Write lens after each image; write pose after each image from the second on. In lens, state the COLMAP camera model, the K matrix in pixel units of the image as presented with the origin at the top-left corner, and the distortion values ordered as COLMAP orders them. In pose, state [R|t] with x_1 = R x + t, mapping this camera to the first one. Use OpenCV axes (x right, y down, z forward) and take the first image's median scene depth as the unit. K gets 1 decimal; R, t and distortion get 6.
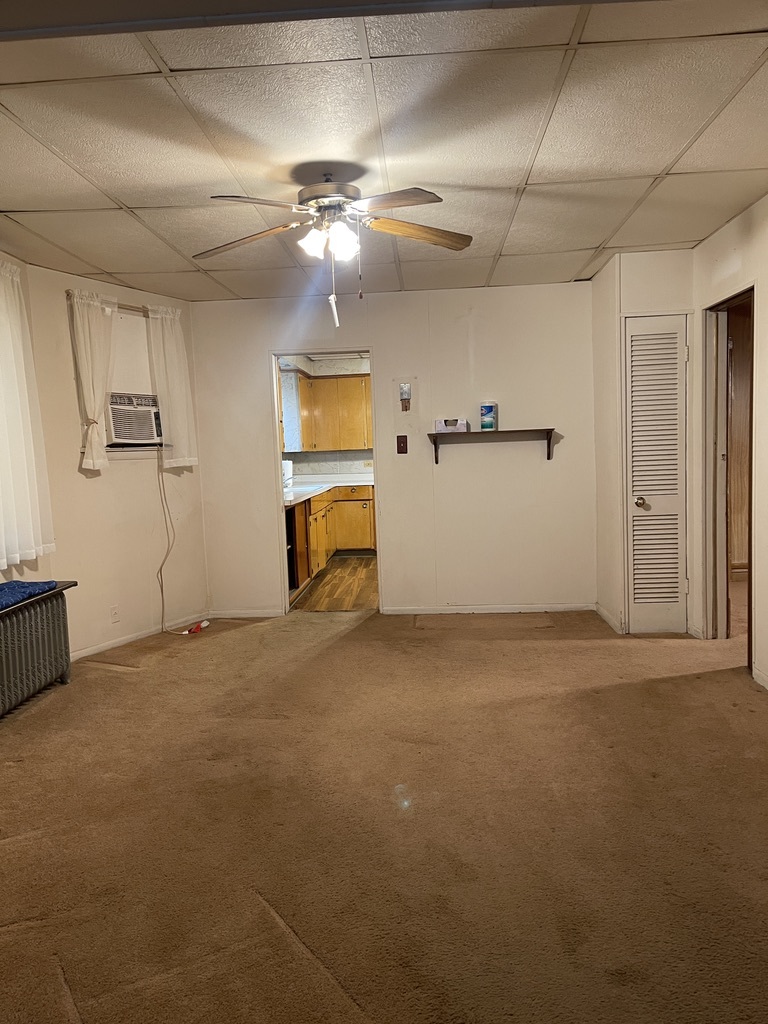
lens RADIAL K [[761.3, 0, 380.9], [0, 761.3, 521.0], [0, 0, 1]] dist [0.080636, -0.112719]
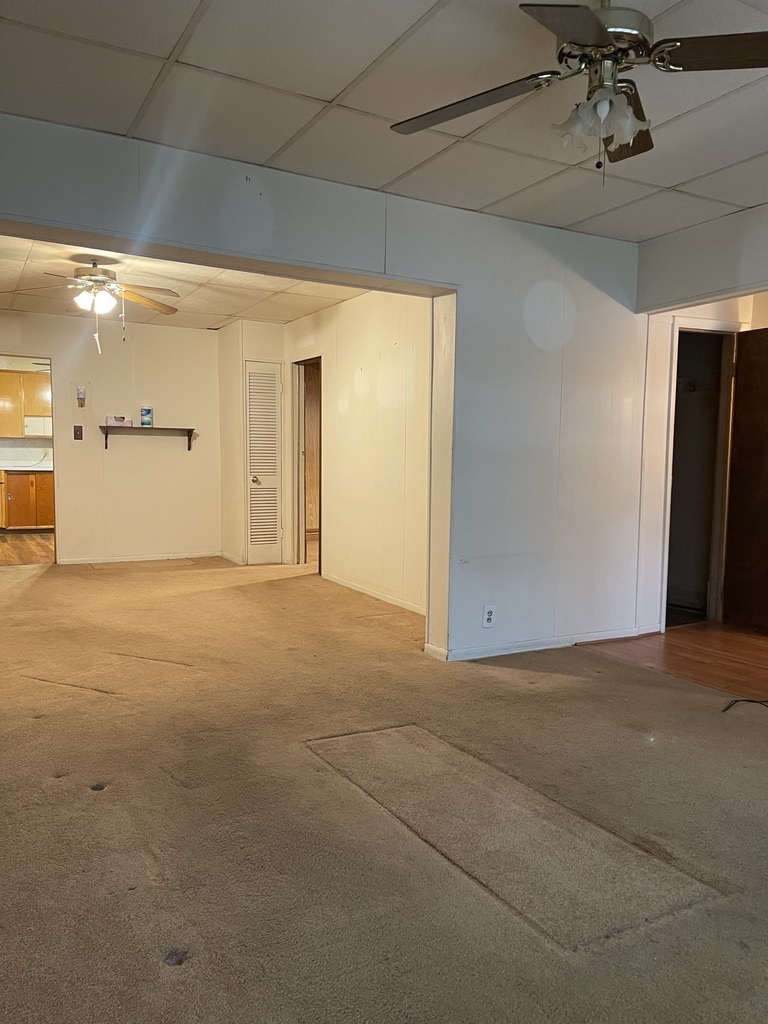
lens RADIAL K [[761.3, 0, 380.9], [0, 761.3, 521.0], [0, 0, 1]] dist [0.080636, -0.112719]
pose [[0.844186, 0.001905, 0.536047, -0.273271], [0.004847, 0.999926, -0.011187, 0.077228], [-0.536029, 0.012042, 0.844114, -0.440282]]
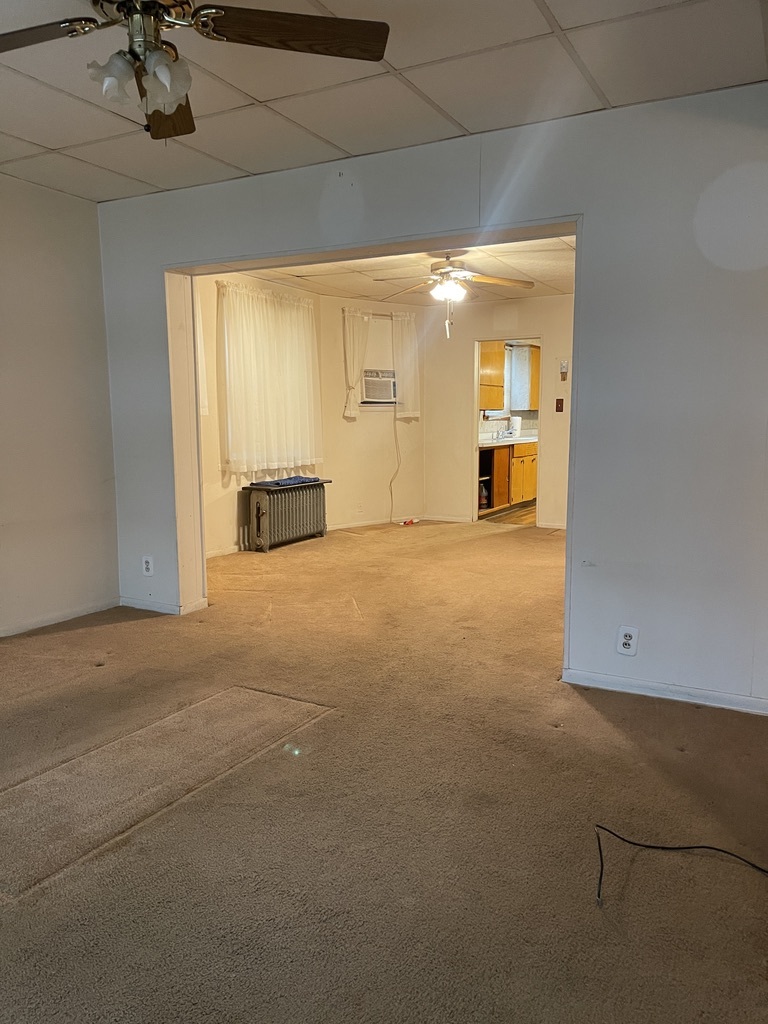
lens RADIAL K [[761.3, 0, 380.9], [0, 761.3, 521.0], [0, 0, 1]] dist [0.080636, -0.112719]
pose [[0.907025, 0.085936, -0.412214, 0.374192], [-0.064142, 0.995726, 0.066448, 0.042185], [0.416163, -0.033830, 0.908661, -0.464553]]
